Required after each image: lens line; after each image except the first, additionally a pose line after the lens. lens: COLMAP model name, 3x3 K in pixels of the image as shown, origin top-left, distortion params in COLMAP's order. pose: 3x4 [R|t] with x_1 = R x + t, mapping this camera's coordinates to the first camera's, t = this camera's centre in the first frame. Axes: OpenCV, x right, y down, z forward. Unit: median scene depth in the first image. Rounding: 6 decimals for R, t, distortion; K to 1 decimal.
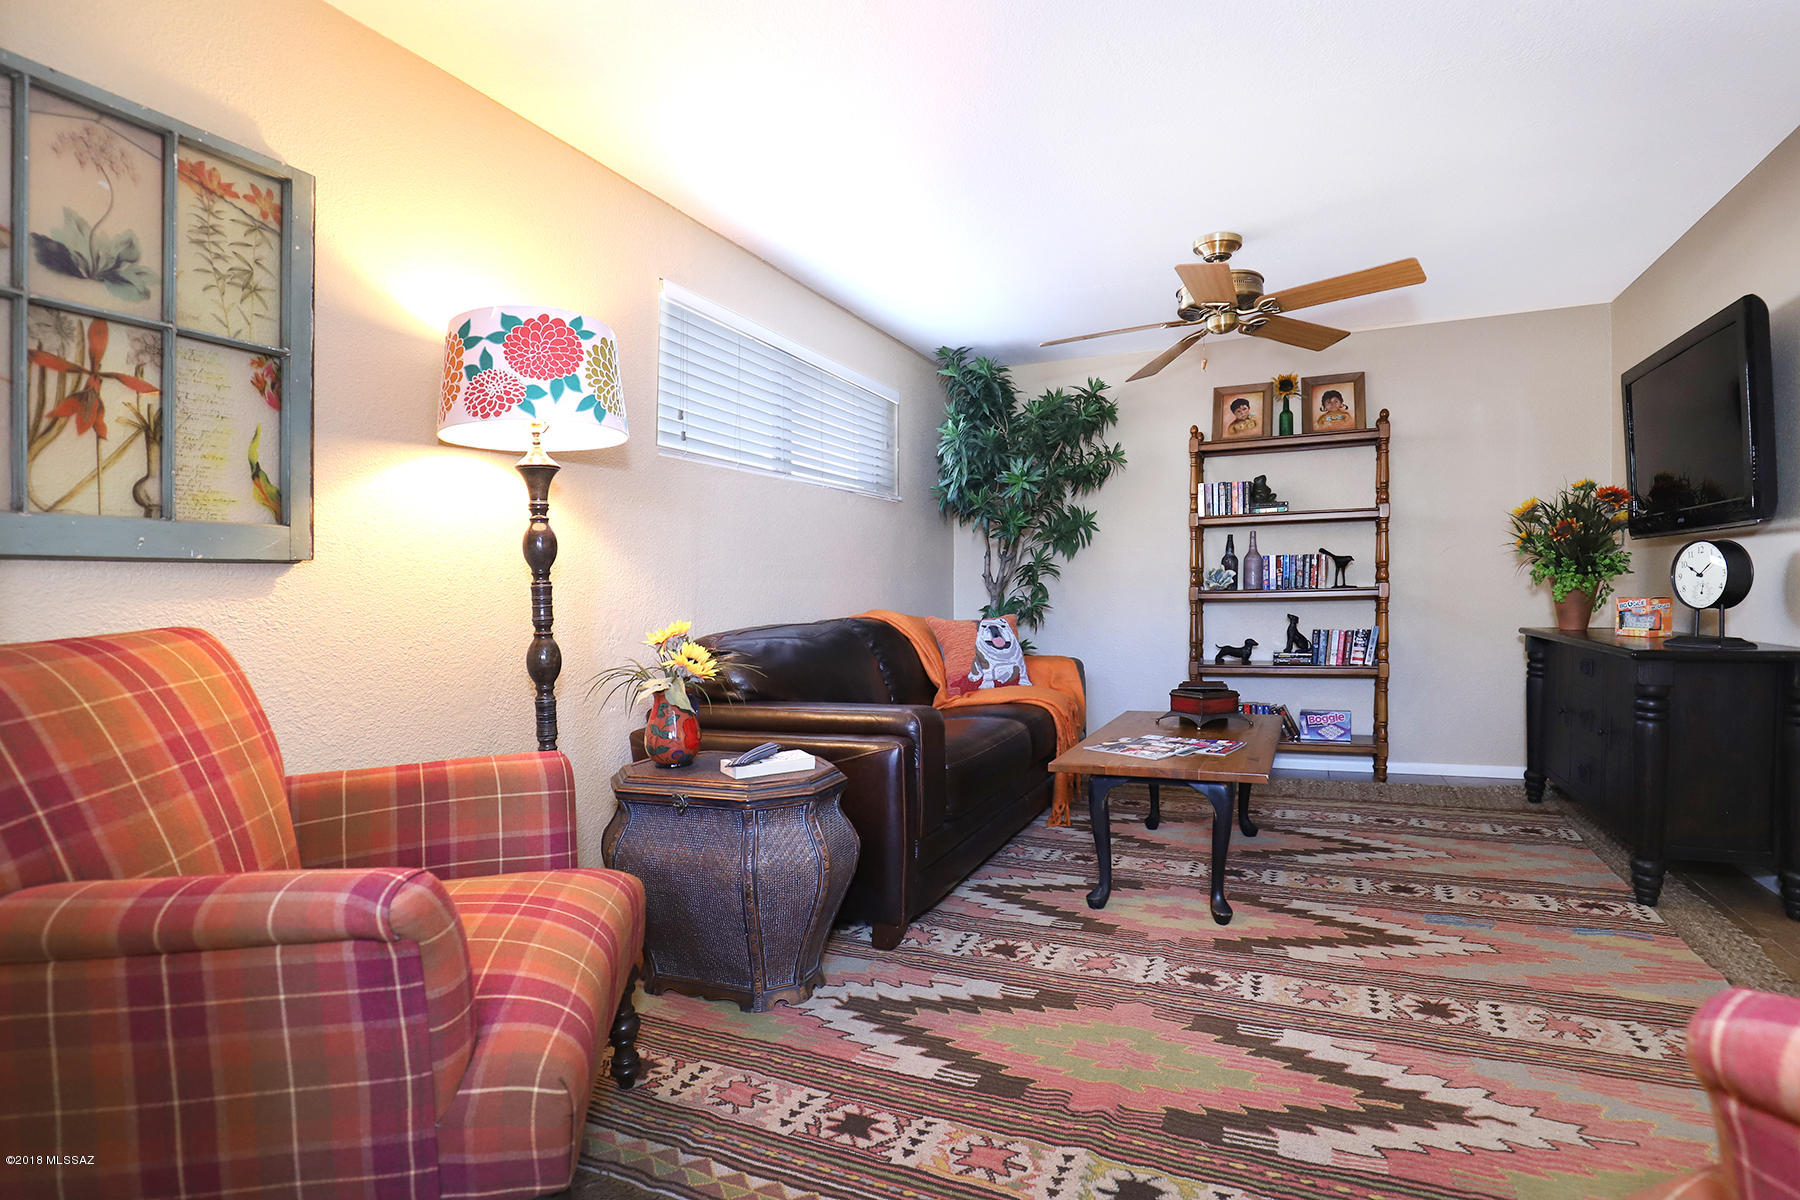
lens RADIAL K [[899.3, 0, 996.2], [0, 899.3, 586.2], [0, 0, 1]] dist [-0.029971, 0.005343]
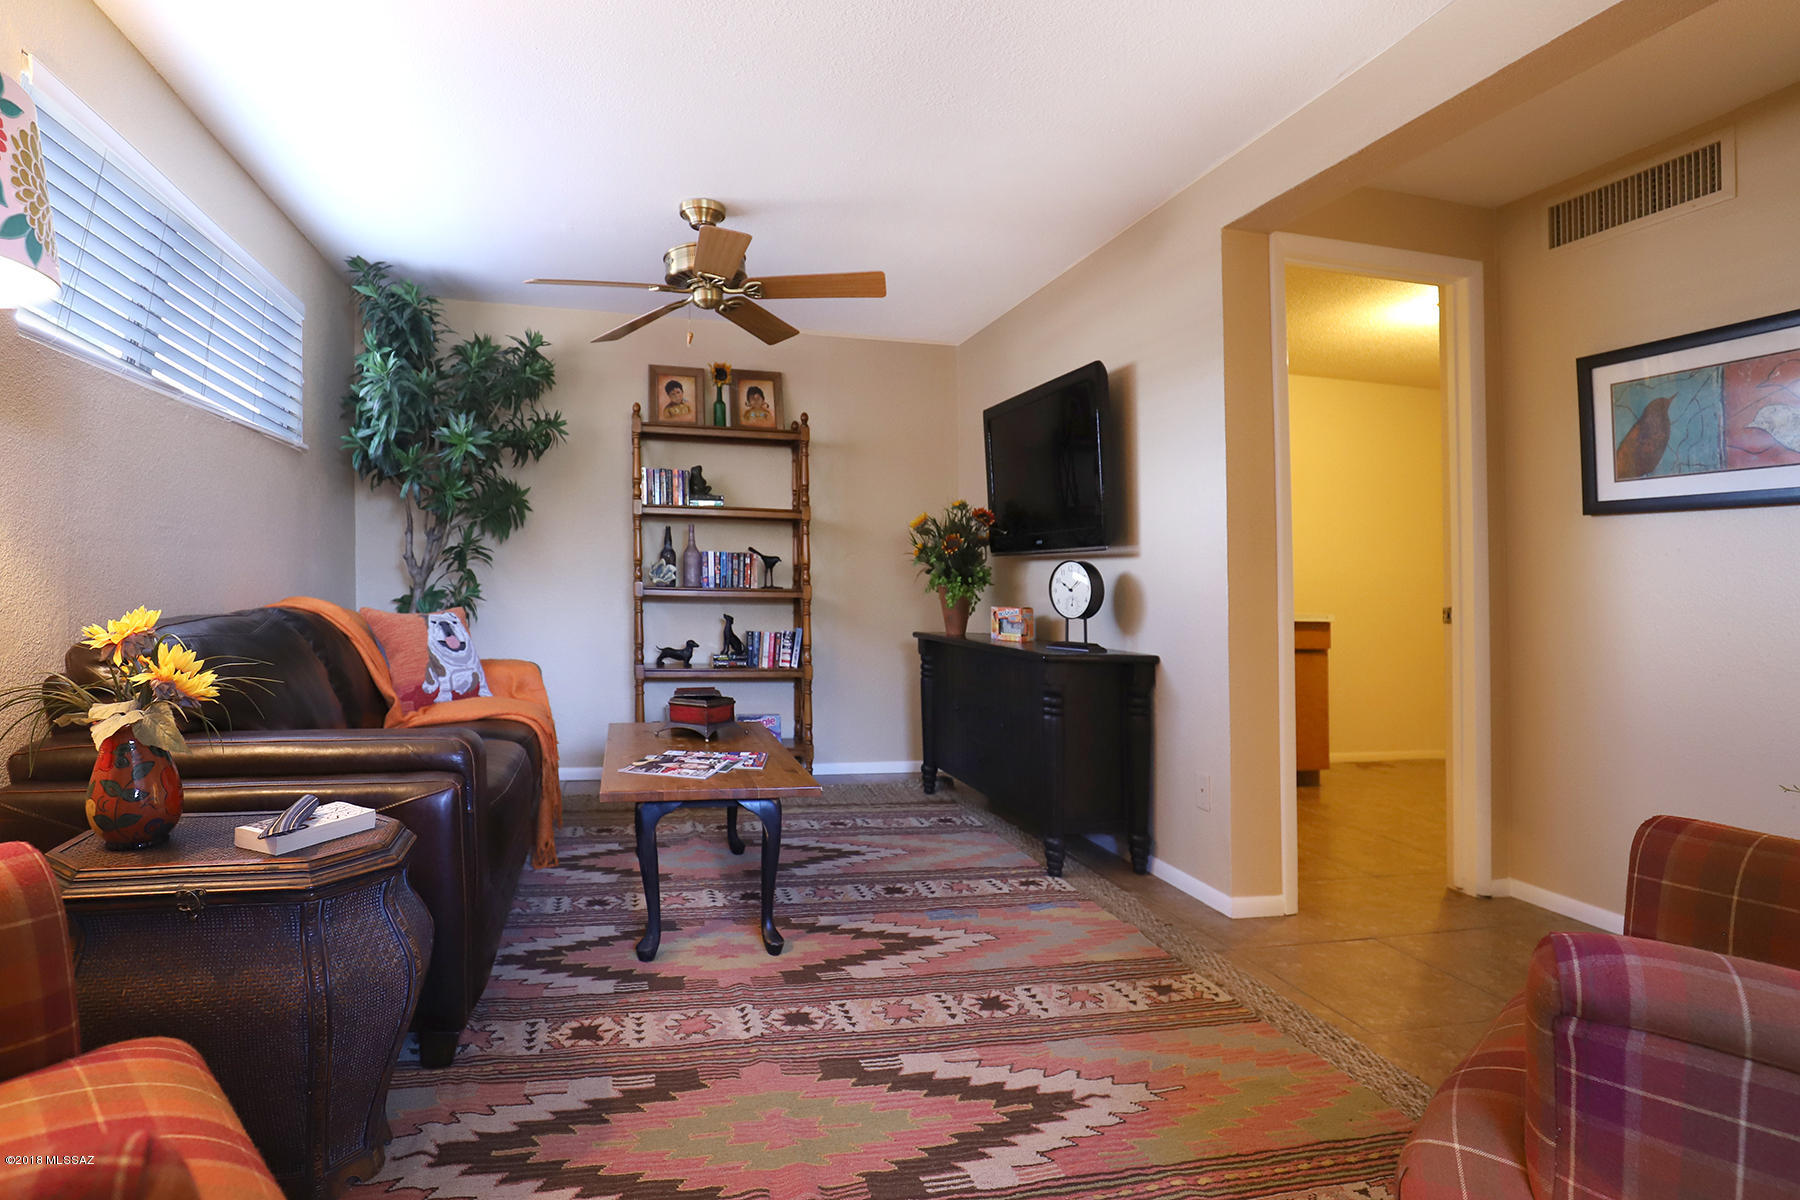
lens RADIAL K [[960.7, 0, 887.2], [0, 960.7, 572.0], [0, 0, 1]] dist [-0.032862, 0.001225]
pose [[0.830676, 0.047259, 0.554747, -0.154273], [-0.041561, 0.998874, -0.022862, 0.003830], [-0.555203, -0.004065, 0.831705, 0.092607]]
